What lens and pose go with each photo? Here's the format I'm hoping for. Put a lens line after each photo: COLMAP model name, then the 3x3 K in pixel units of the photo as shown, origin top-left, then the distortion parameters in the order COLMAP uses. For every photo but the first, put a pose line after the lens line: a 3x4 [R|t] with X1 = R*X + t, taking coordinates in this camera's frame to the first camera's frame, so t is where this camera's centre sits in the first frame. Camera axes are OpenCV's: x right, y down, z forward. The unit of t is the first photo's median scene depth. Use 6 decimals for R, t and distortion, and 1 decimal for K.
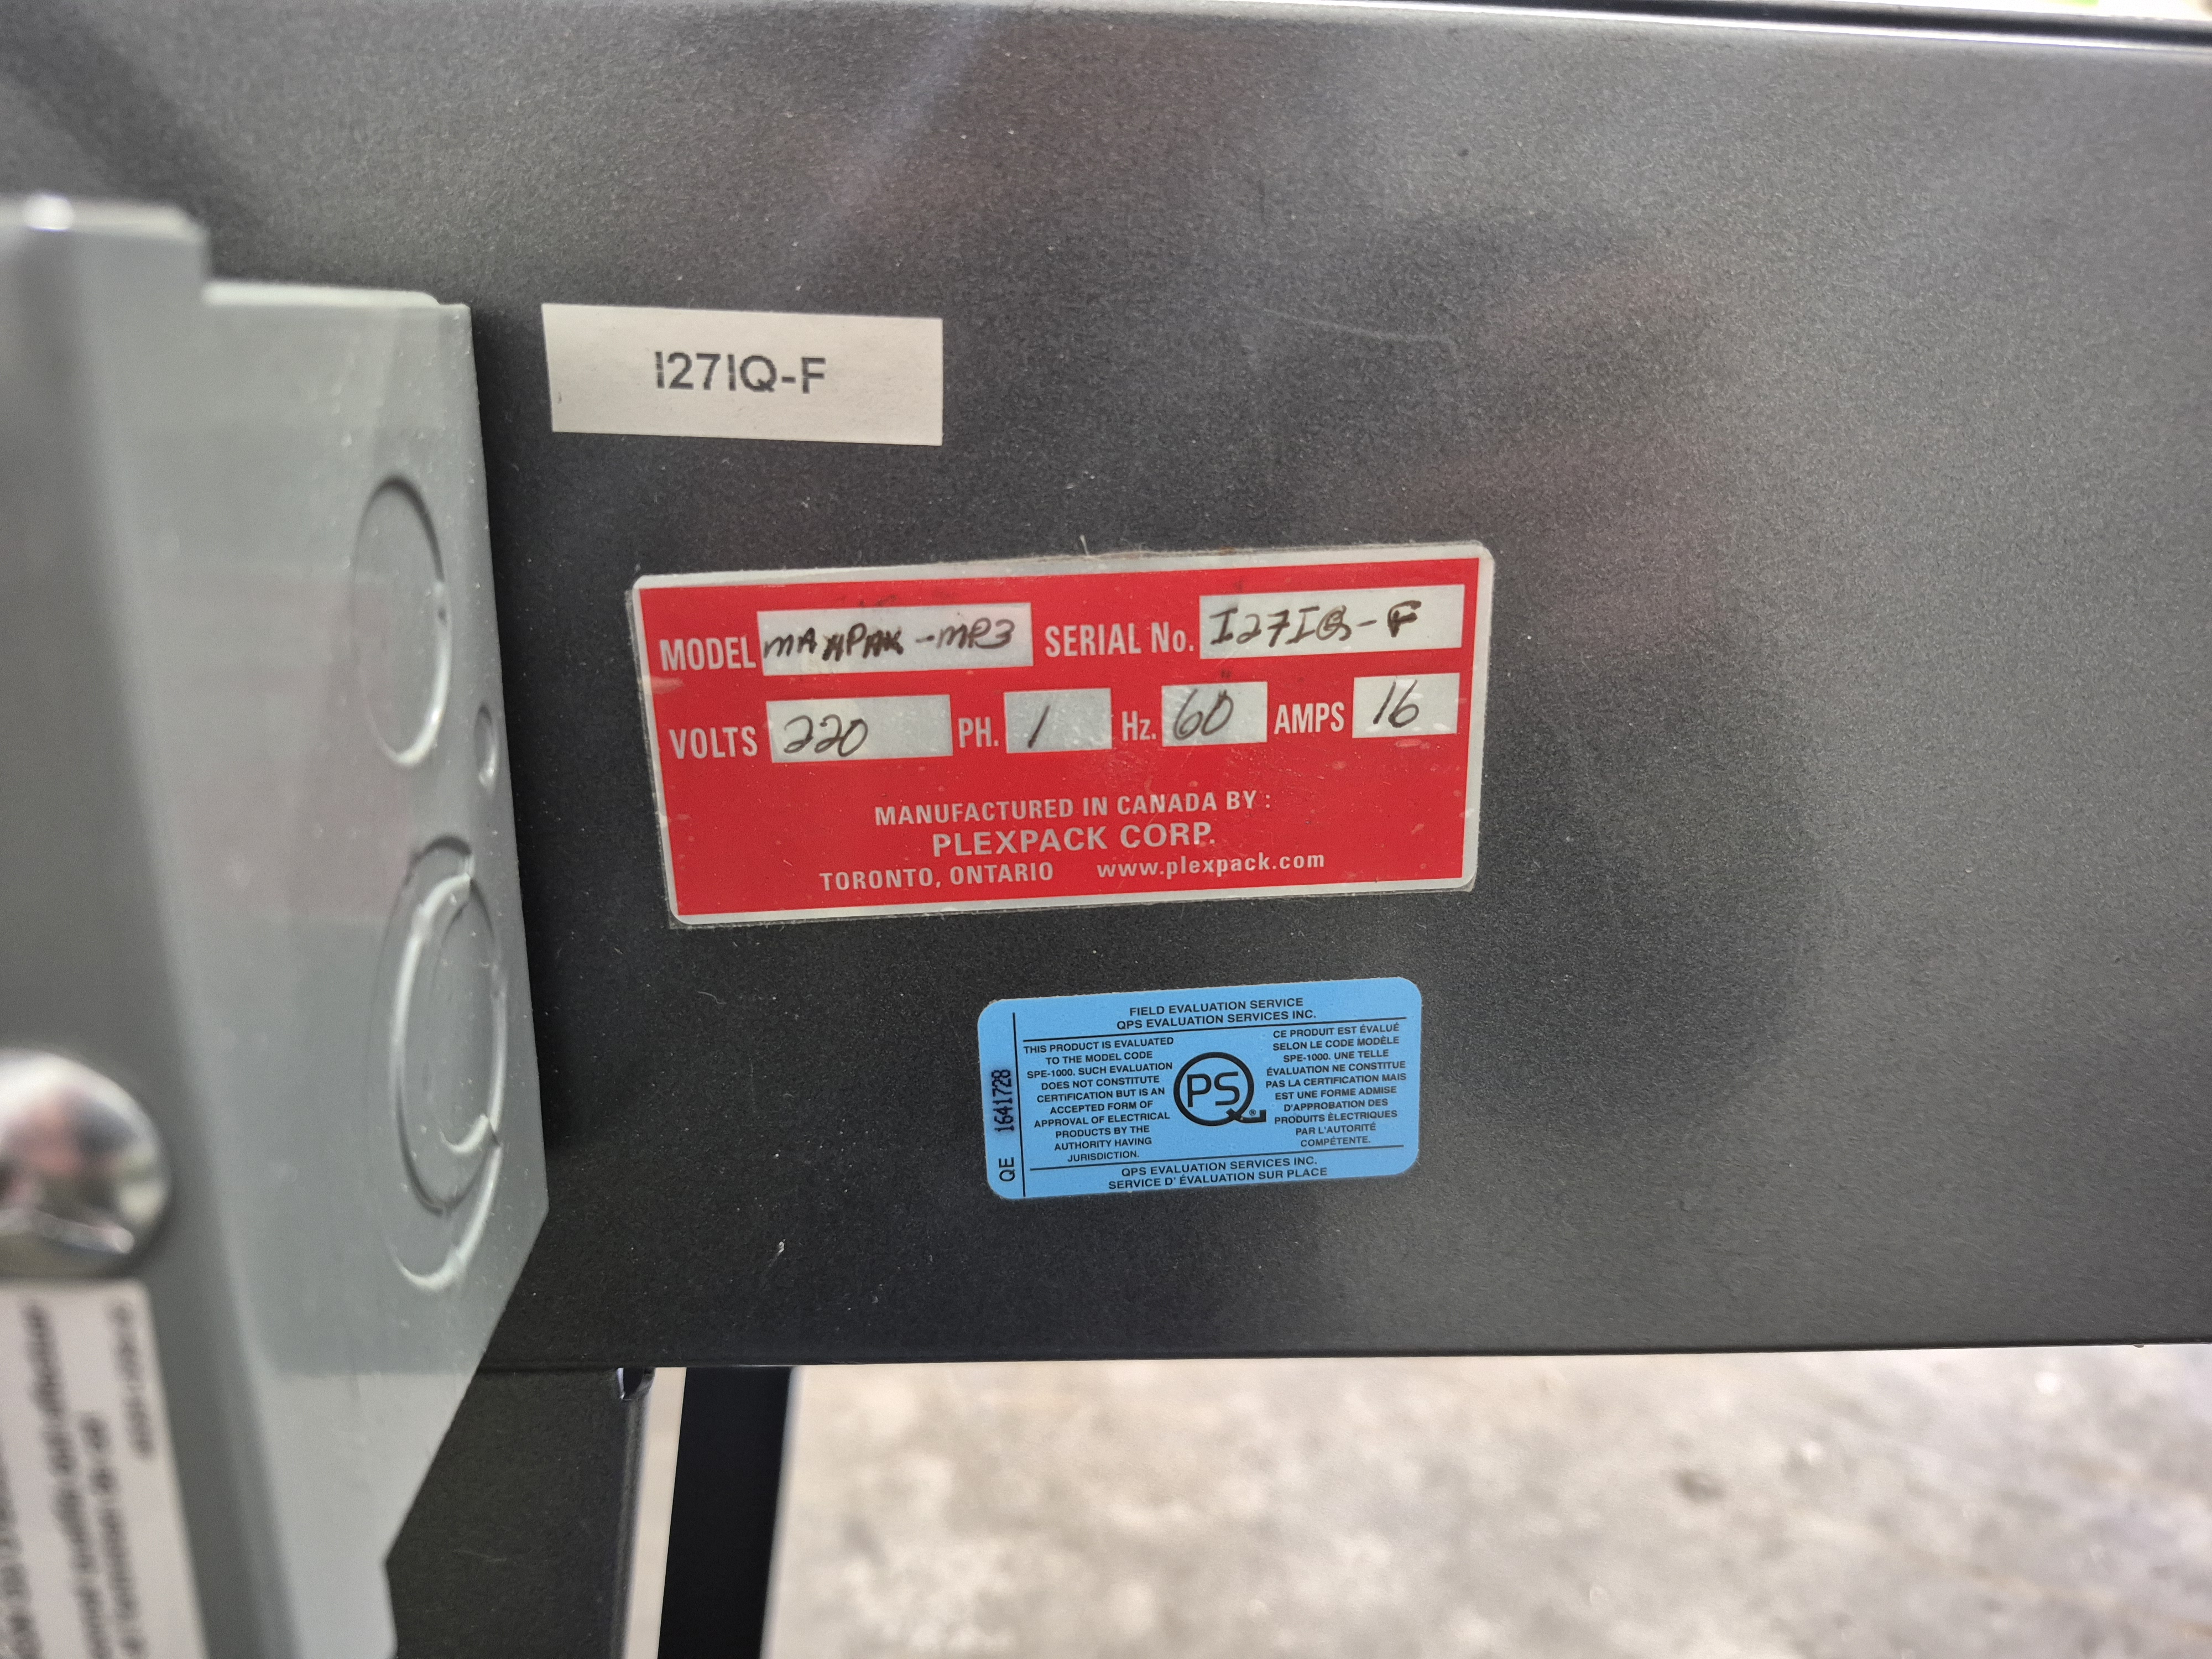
lens RADIAL K [[1530.4, 0, 1106.0], [0, 1530.4, 829.5], [0, 0, 1]] dist [0.009653, -0.000567]
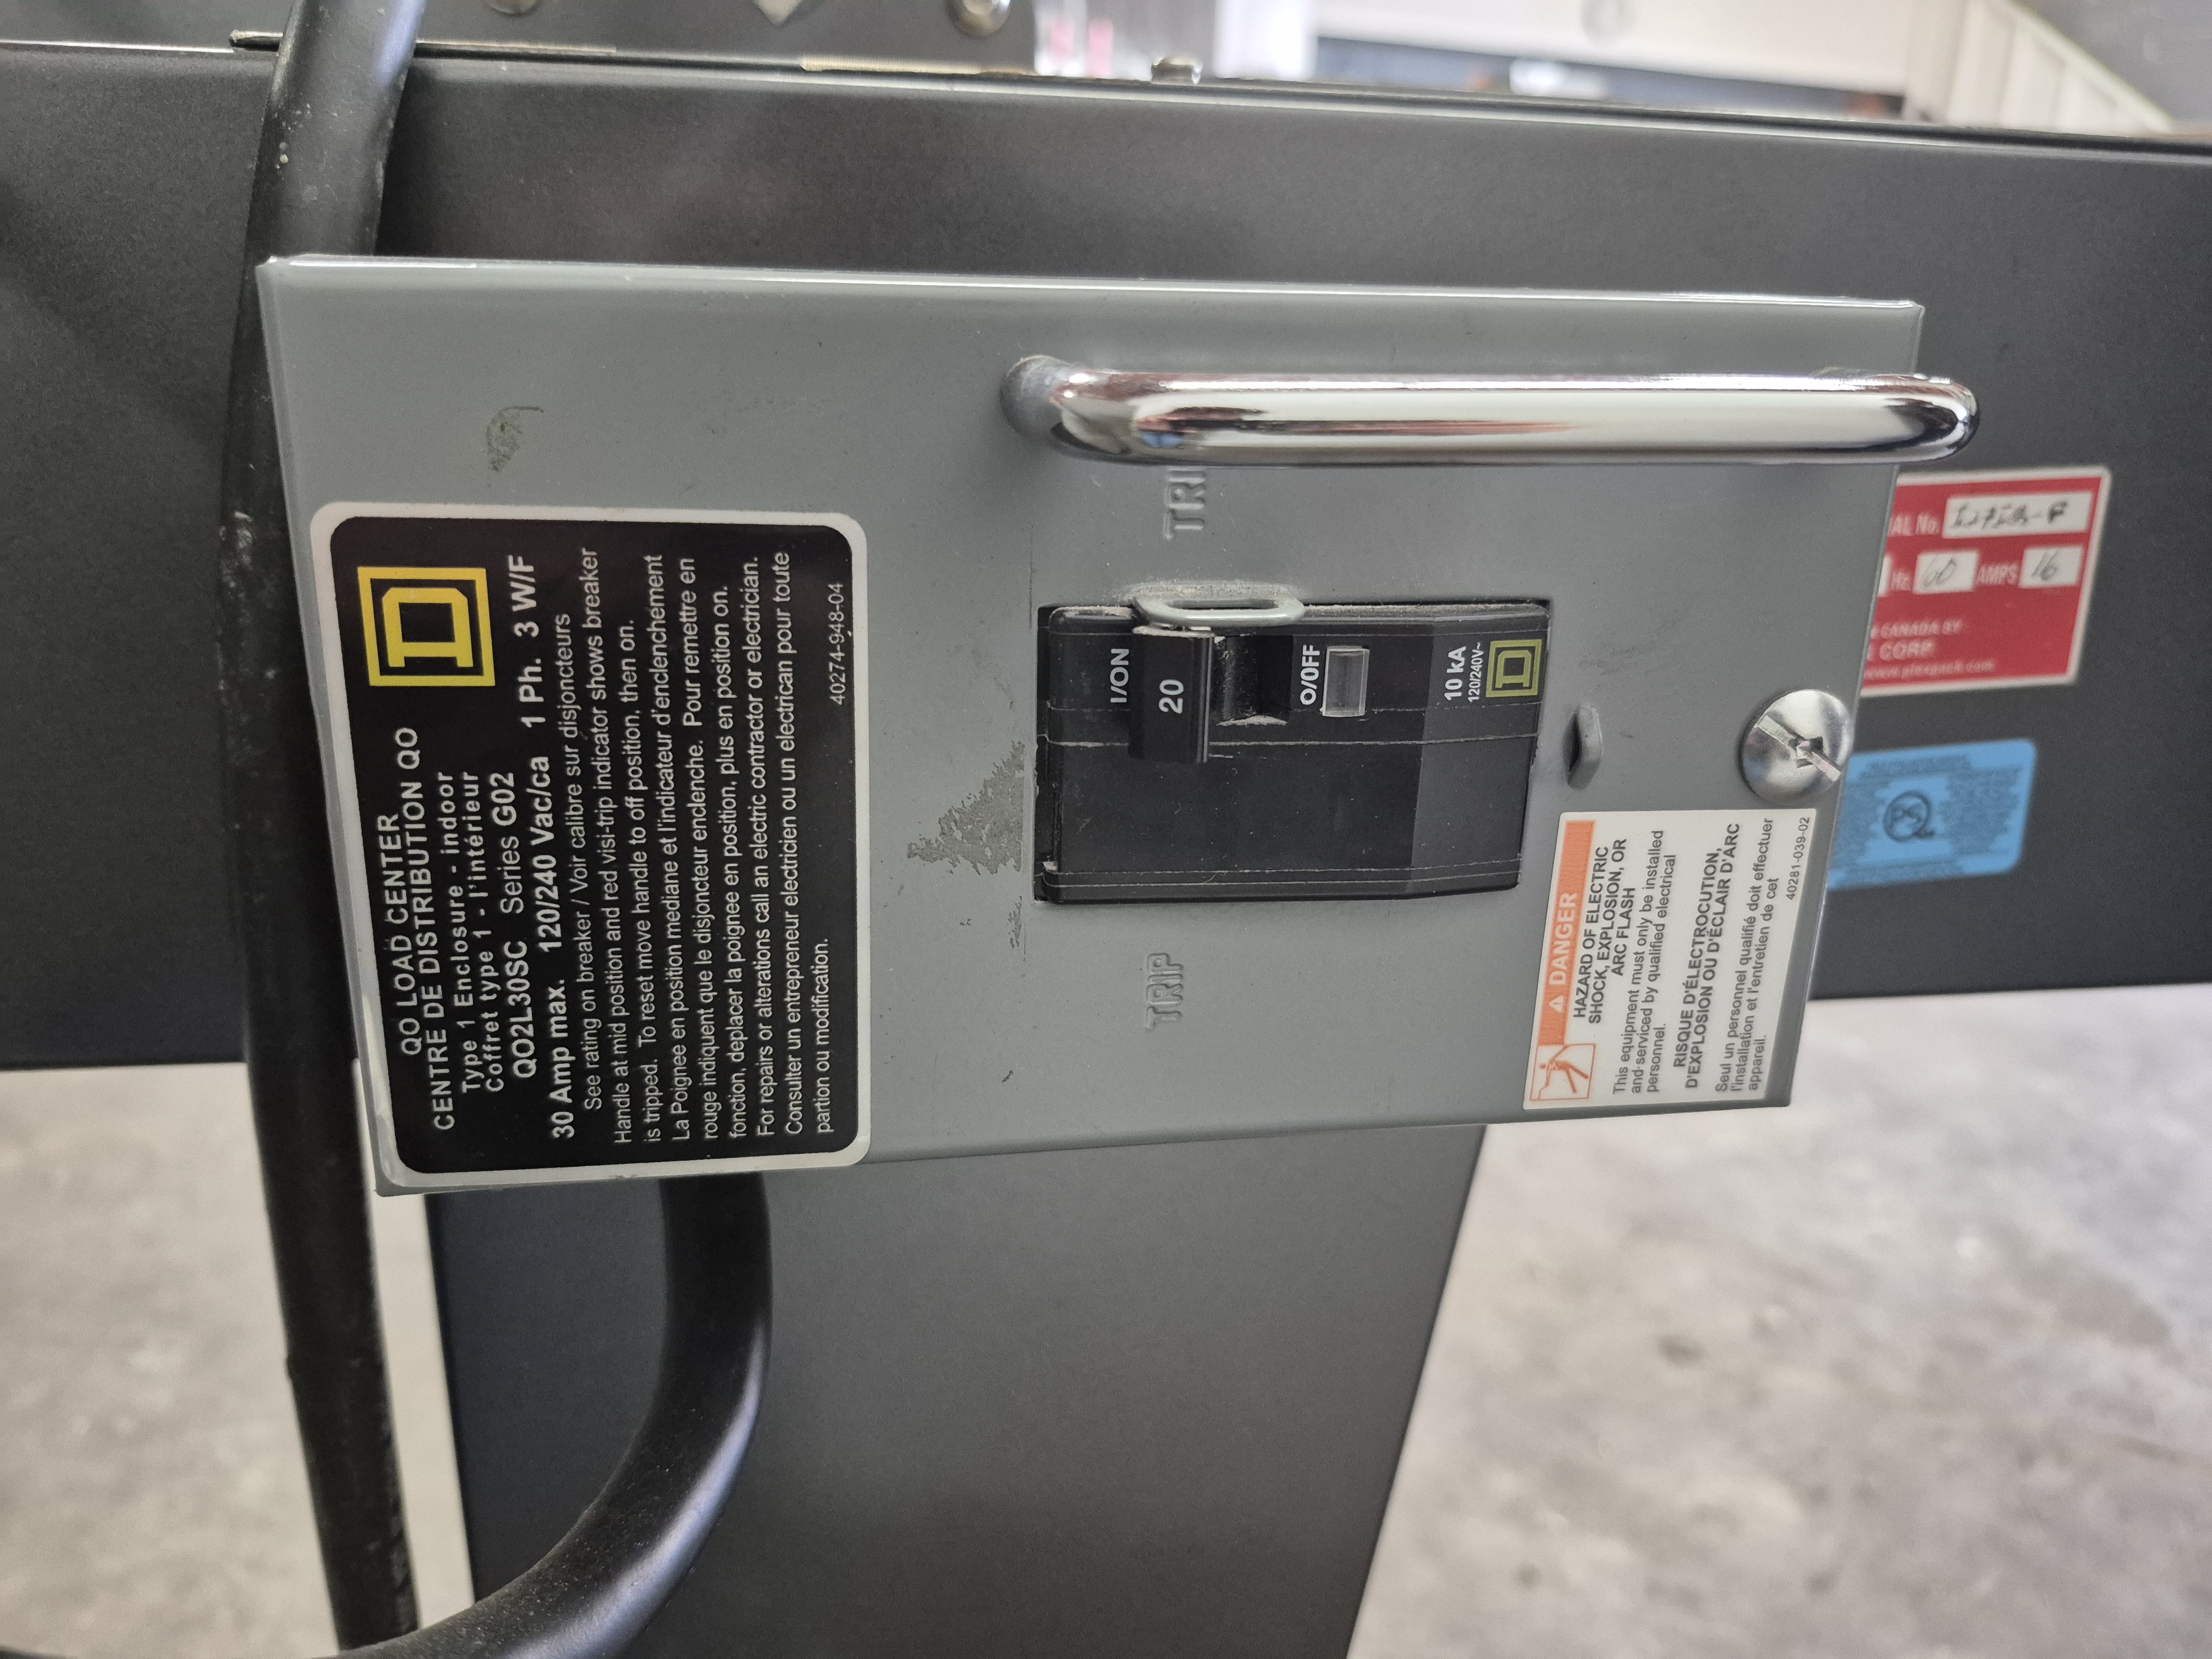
lens RADIAL K [[1526.0, 0, 1101.0], [0, 1526.0, 782.5], [0, 0, 1]] dist [0.000997, -0.001921]
pose [[0.996233, -0.018663, 0.084689, -0.933595], [0.019193, 0.999801, -0.005442, 0.134922], [-0.084570, 0.007047, 0.996393, -0.514357]]
